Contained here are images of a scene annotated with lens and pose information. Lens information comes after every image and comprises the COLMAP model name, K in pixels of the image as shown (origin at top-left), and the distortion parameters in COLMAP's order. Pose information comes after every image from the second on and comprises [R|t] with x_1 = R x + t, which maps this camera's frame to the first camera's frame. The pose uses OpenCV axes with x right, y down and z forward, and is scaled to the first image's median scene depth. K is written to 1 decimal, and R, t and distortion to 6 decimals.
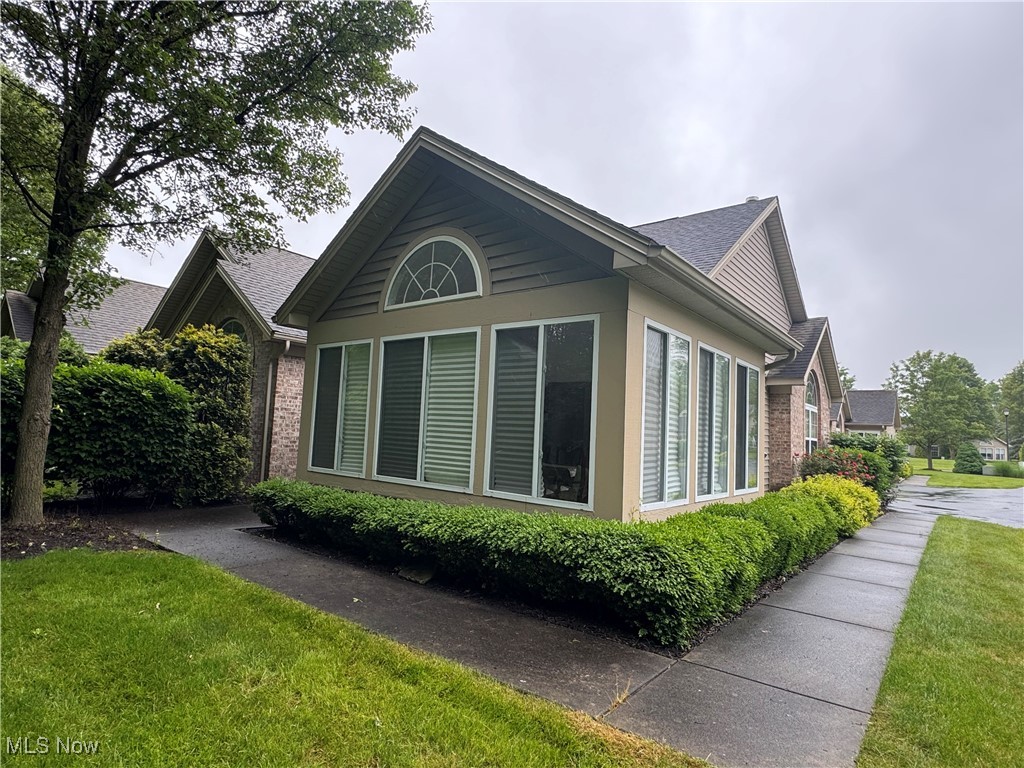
lens RADIAL K [[561.5, 0, 512.7], [0, 561.5, 384.9], [0, 0, 1]] dist [0.000246, -0.000134]
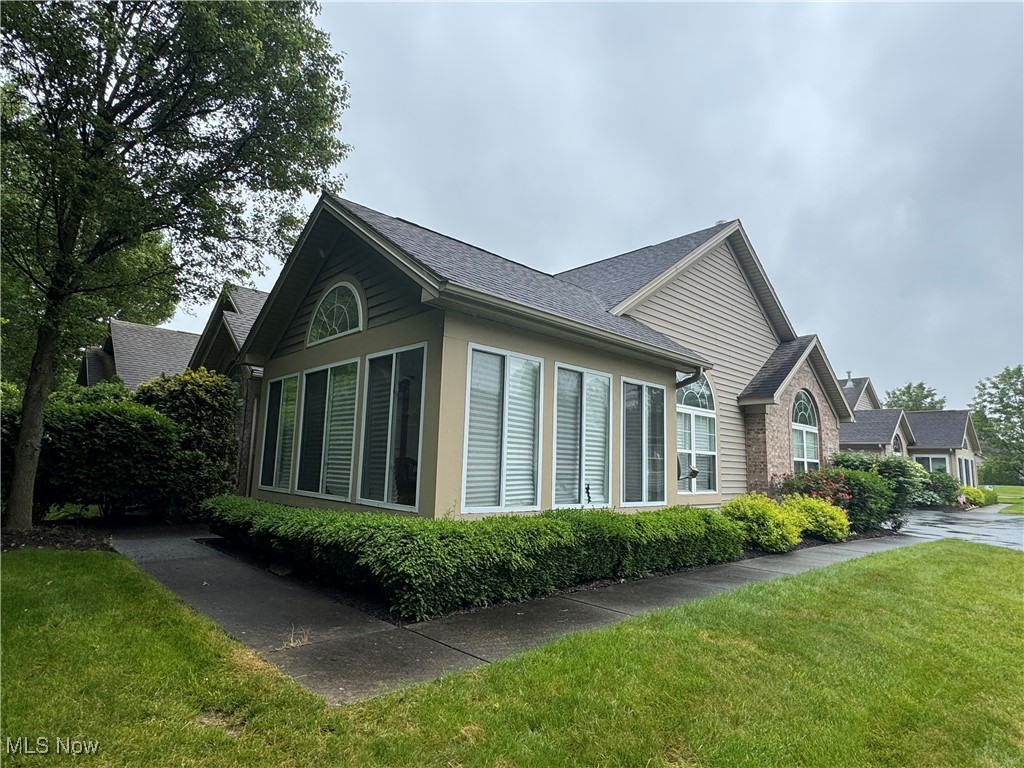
lens RADIAL K [[561.5, 0, 510.9], [0, 561.5, 384.3], [0, 0, 1]] dist [0.000246, -0.000134]
pose [[0.989403, -0.036560, -0.140520, 0.317289], [0.027706, 0.997536, -0.064457, 0.027451], [0.142531, 0.059880, 0.987977, -0.075343]]
